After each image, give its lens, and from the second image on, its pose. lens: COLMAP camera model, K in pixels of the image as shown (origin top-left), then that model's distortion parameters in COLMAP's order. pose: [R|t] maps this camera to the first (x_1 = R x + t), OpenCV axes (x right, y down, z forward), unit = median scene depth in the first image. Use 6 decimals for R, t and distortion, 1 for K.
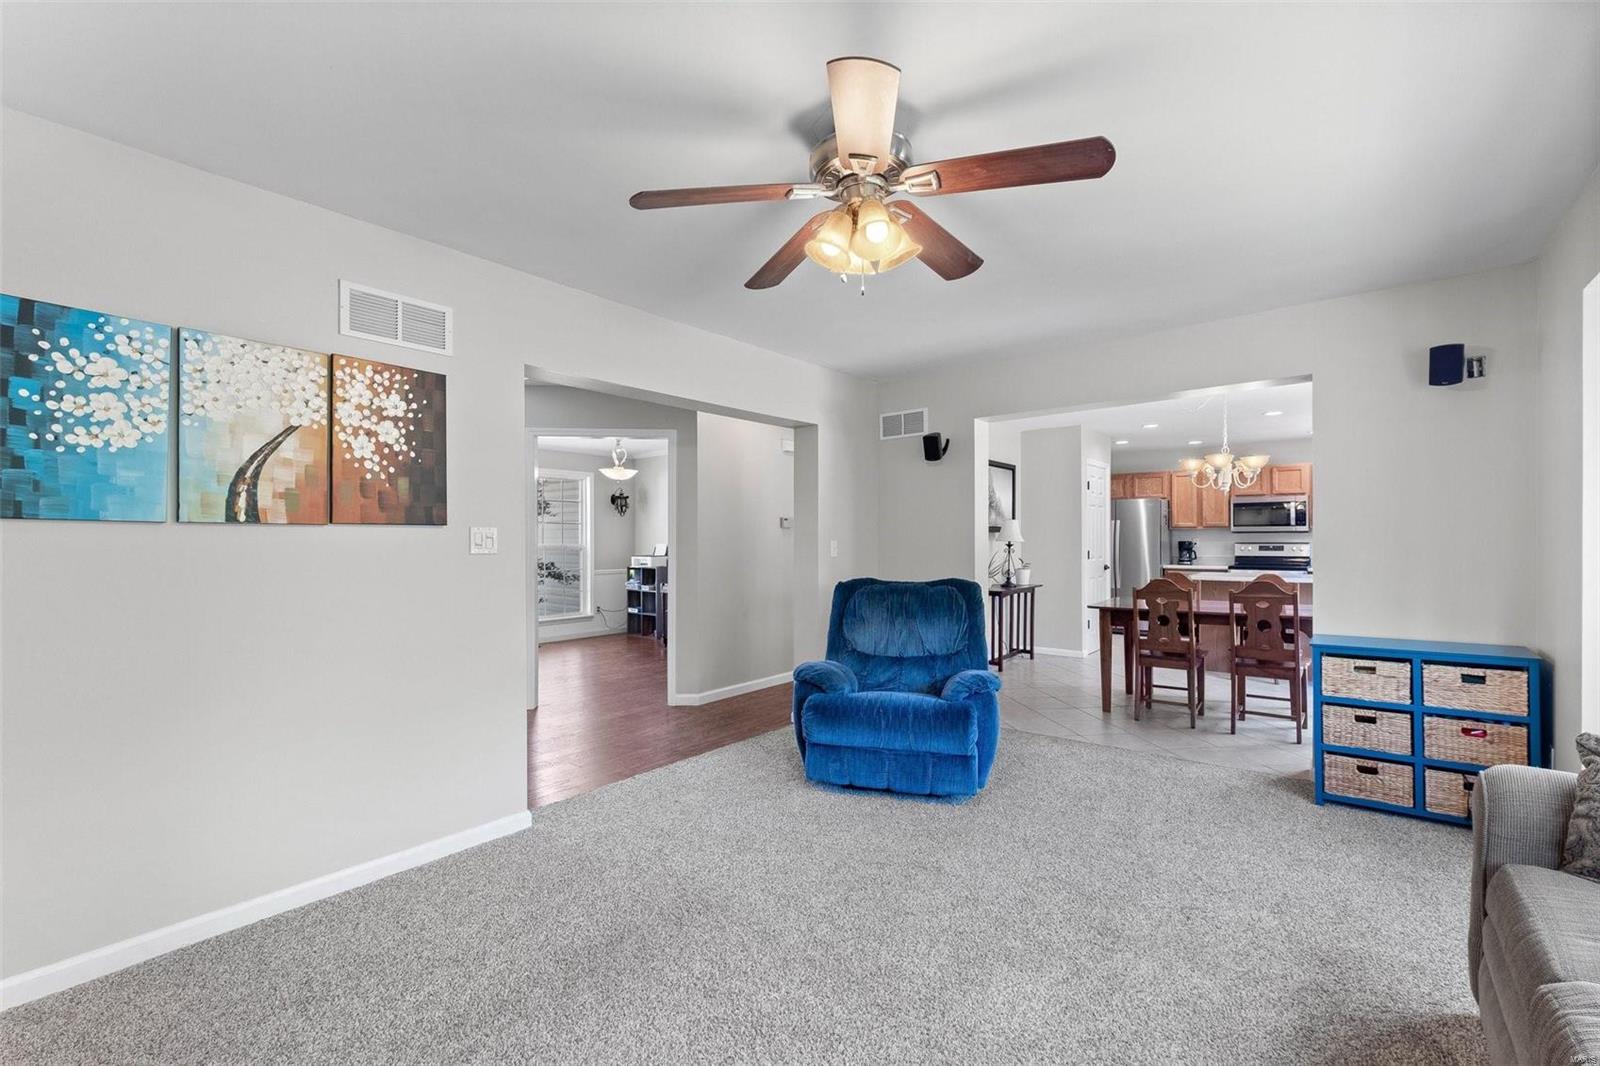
lens RADIAL K [[699.1, 0, 788.9], [0, 699.1, 535.4], [0, 0, 1]] dist [0.000360, 0.000769]
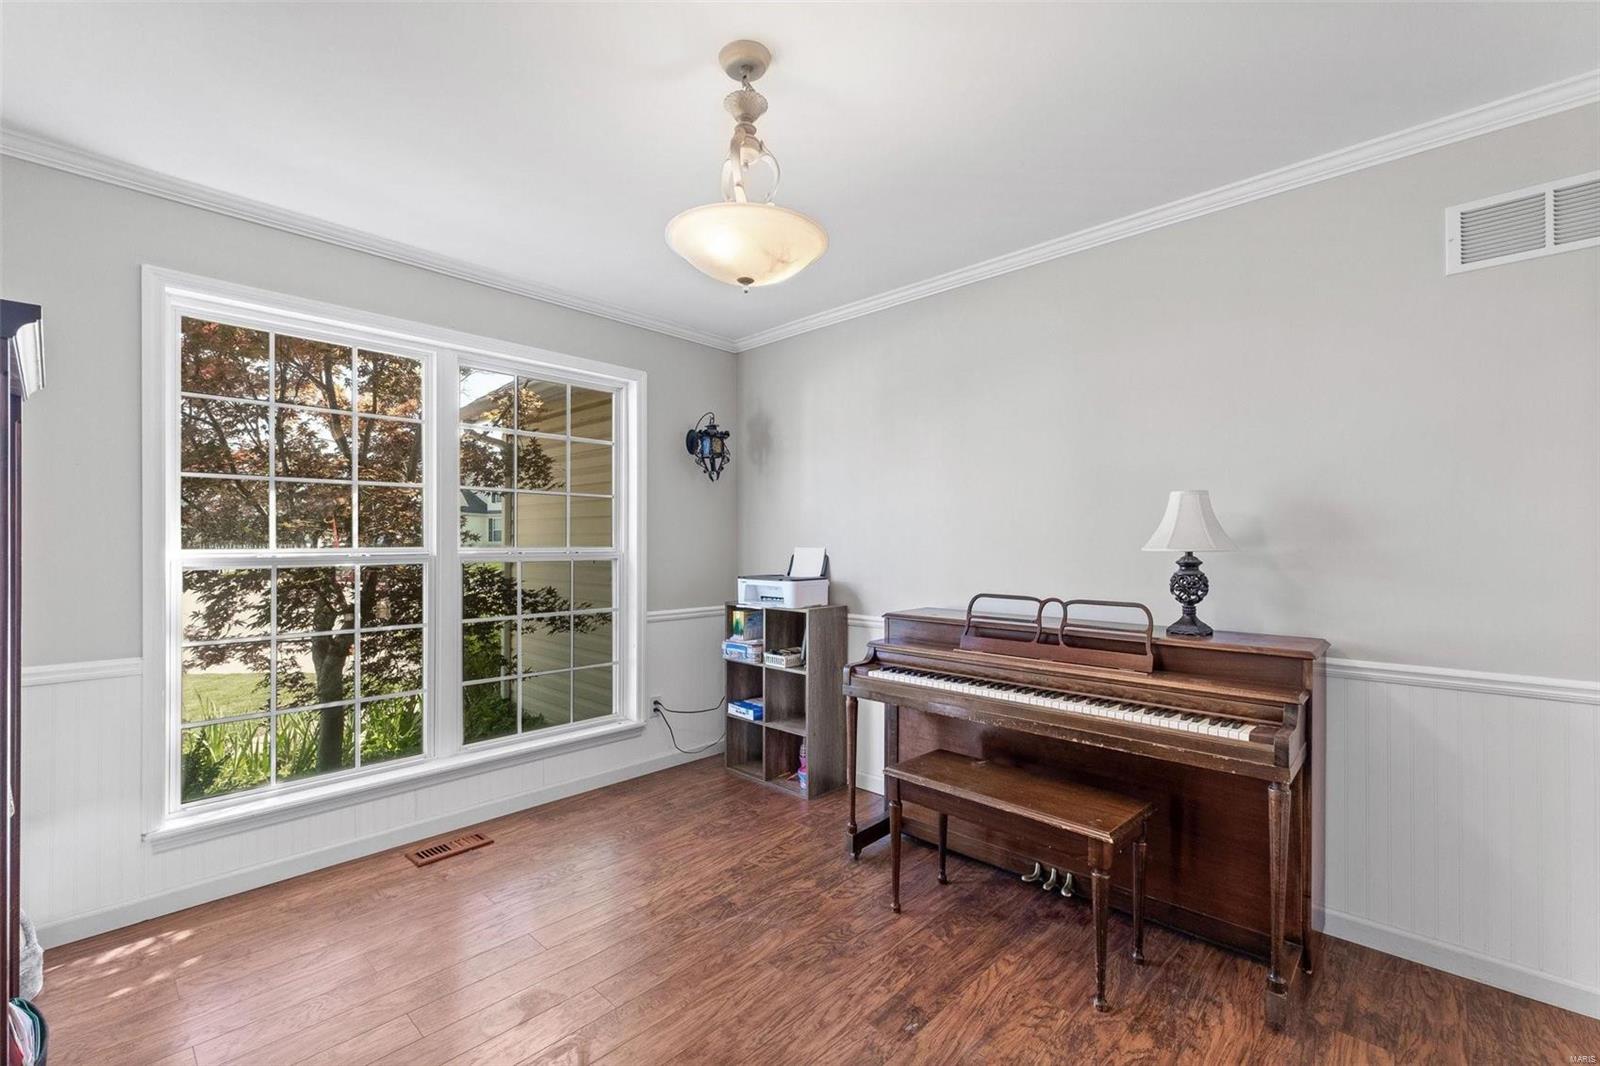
lens RADIAL K [[699.1, 0, 796.3], [0, 699.1, 535.3], [0, 0, 1]] dist [0.000360, 0.000769]
pose [[0.998228, 0.004126, -0.059356, -0.167151], [-0.004310, 0.999986, -0.002978, 0.006130], [0.059343, 0.003229, 0.998232, 0.597097]]
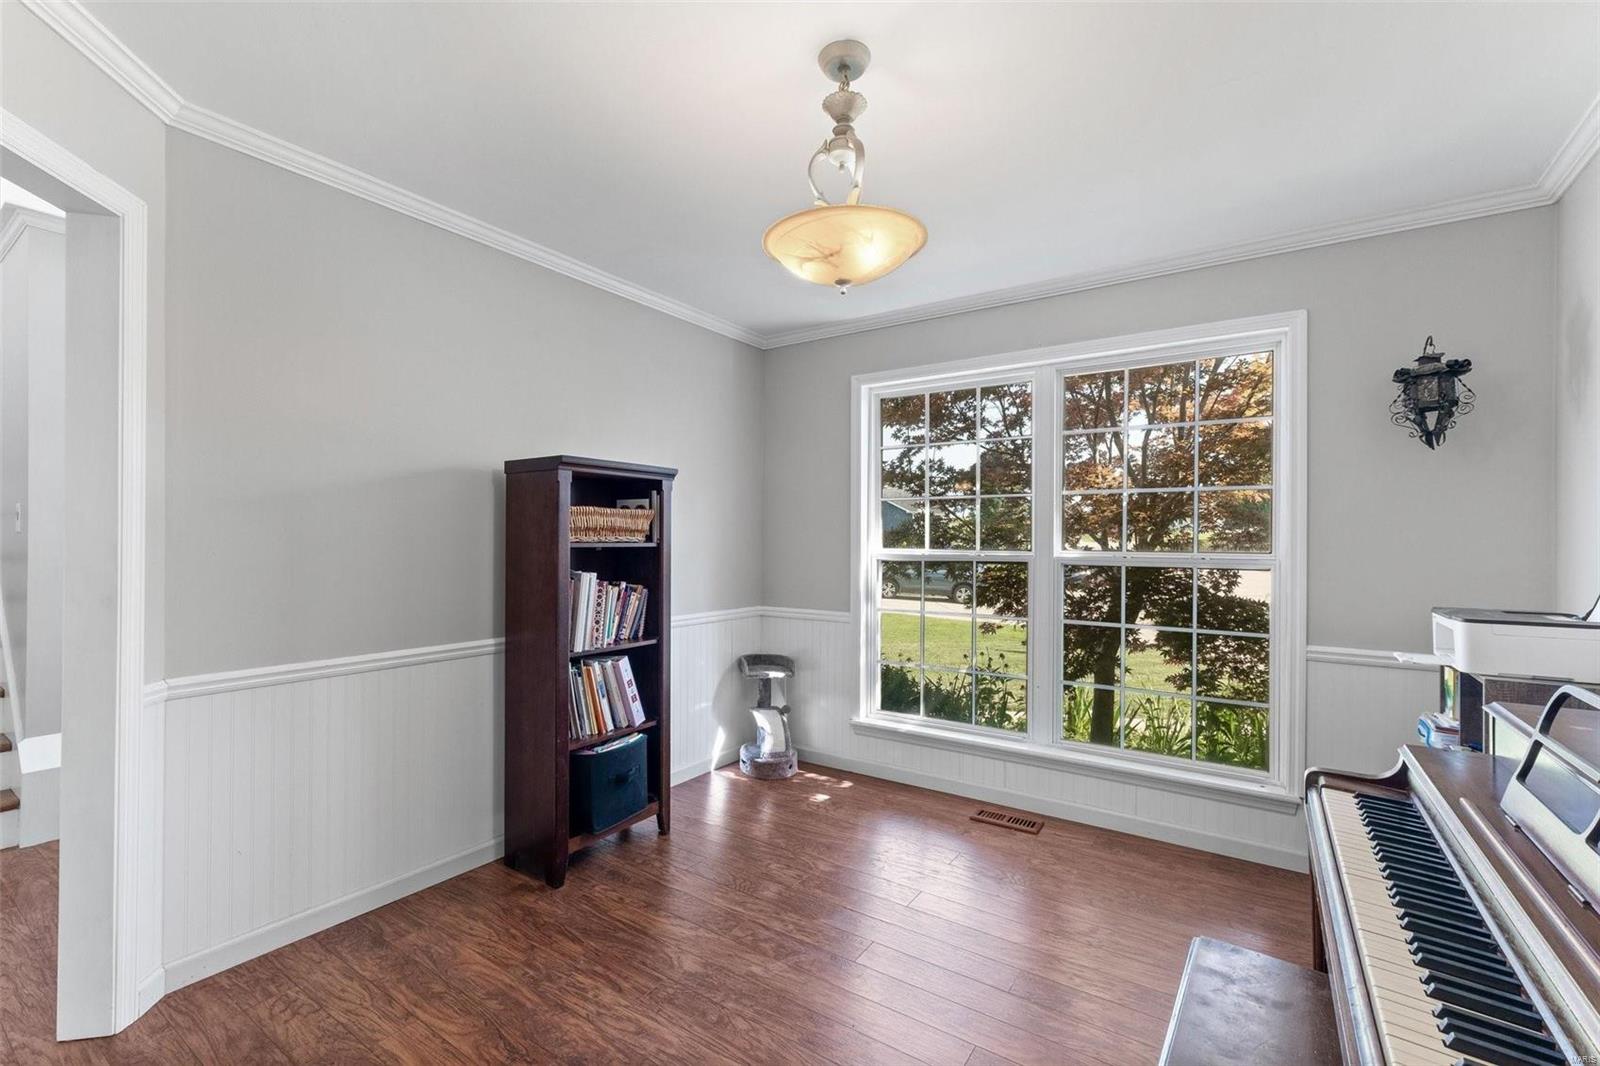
lens RADIAL K [[676.2, 0, 802.6], [0, 676.2, 539.7], [0, 0, 1]] dist [-0.004643, -0.000237]
pose [[0.090963, 0.004856, -0.995842, -0.020499], [-0.000583, 0.999988, 0.004823, 0.004621], [0.995854, 0.000142, 0.090964, 0.762826]]
